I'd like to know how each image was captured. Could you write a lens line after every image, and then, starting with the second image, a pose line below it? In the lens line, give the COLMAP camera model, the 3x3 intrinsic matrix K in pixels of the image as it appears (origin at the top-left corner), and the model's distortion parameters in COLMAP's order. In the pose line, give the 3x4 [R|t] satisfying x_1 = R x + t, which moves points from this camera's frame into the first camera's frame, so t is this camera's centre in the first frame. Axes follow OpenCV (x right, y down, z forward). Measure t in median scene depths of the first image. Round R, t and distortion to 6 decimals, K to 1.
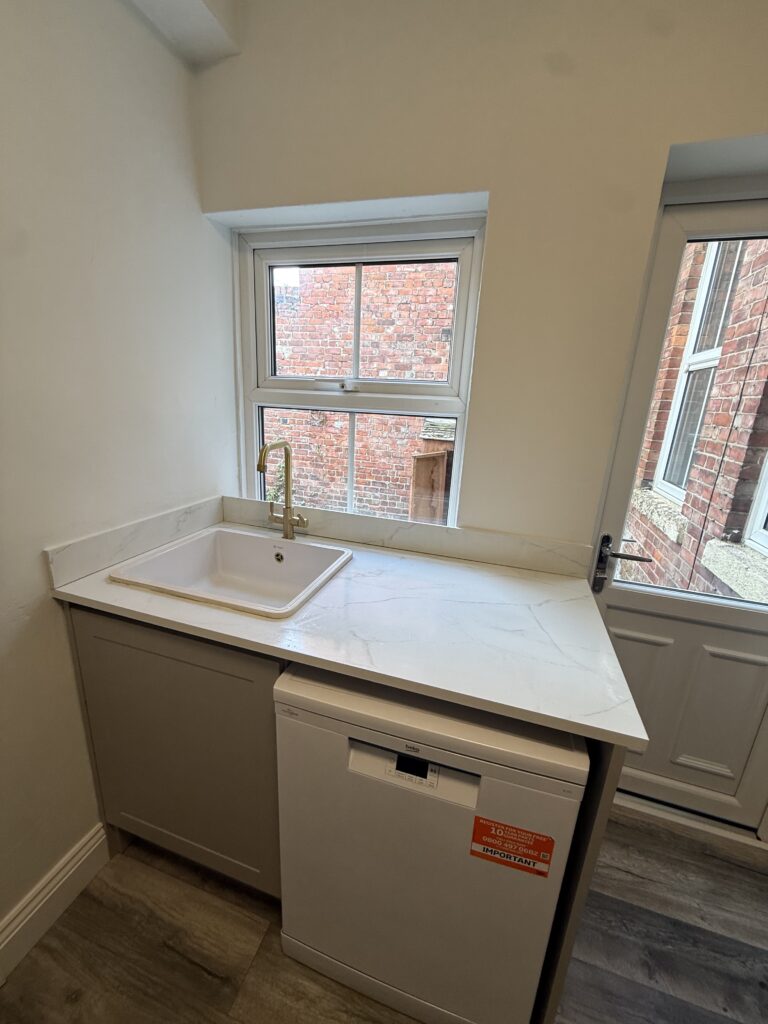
lens RADIAL K [[411.1, 0, 382.2], [0, 411.1, 511.8], [0, 0, 1]] dist [-0.000783, 0.000721]
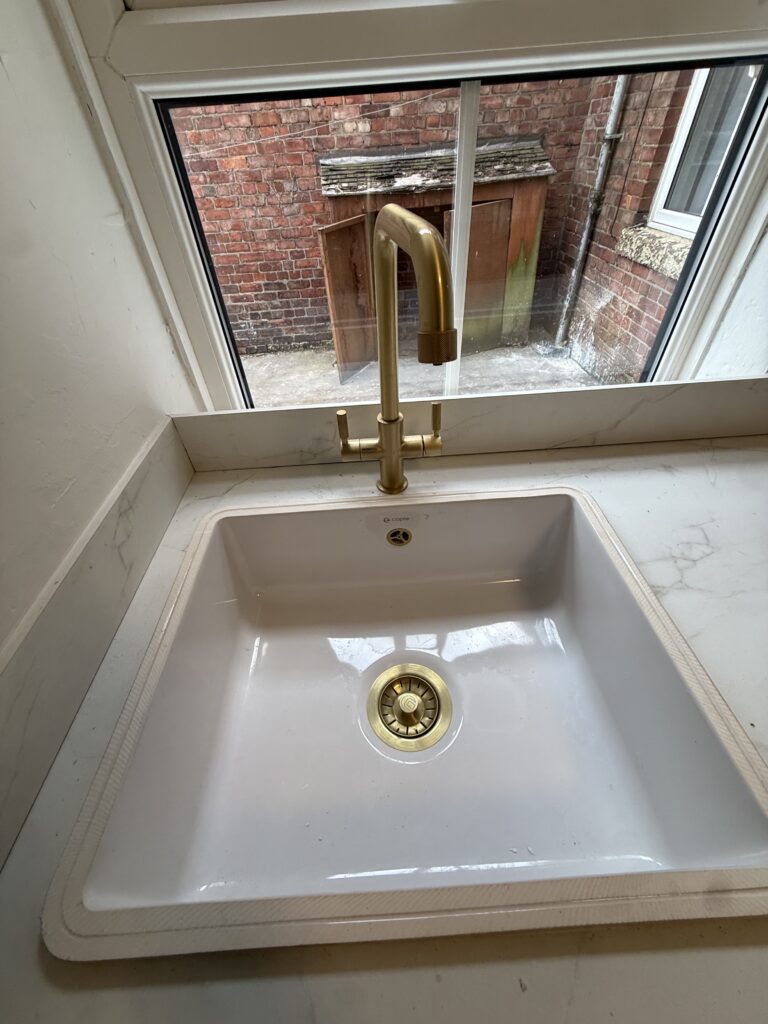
lens RADIAL K [[411.1, 0, 383.1], [0, 411.1, 510.5], [0, 0, 1]] dist [-0.000783, 0.000721]
pose [[0.932740, -0.305153, 0.192038, -0.090696], [0.185777, 0.863237, 0.469371, -0.031385], [-0.309004, -0.402124, 0.861866, 0.171847]]
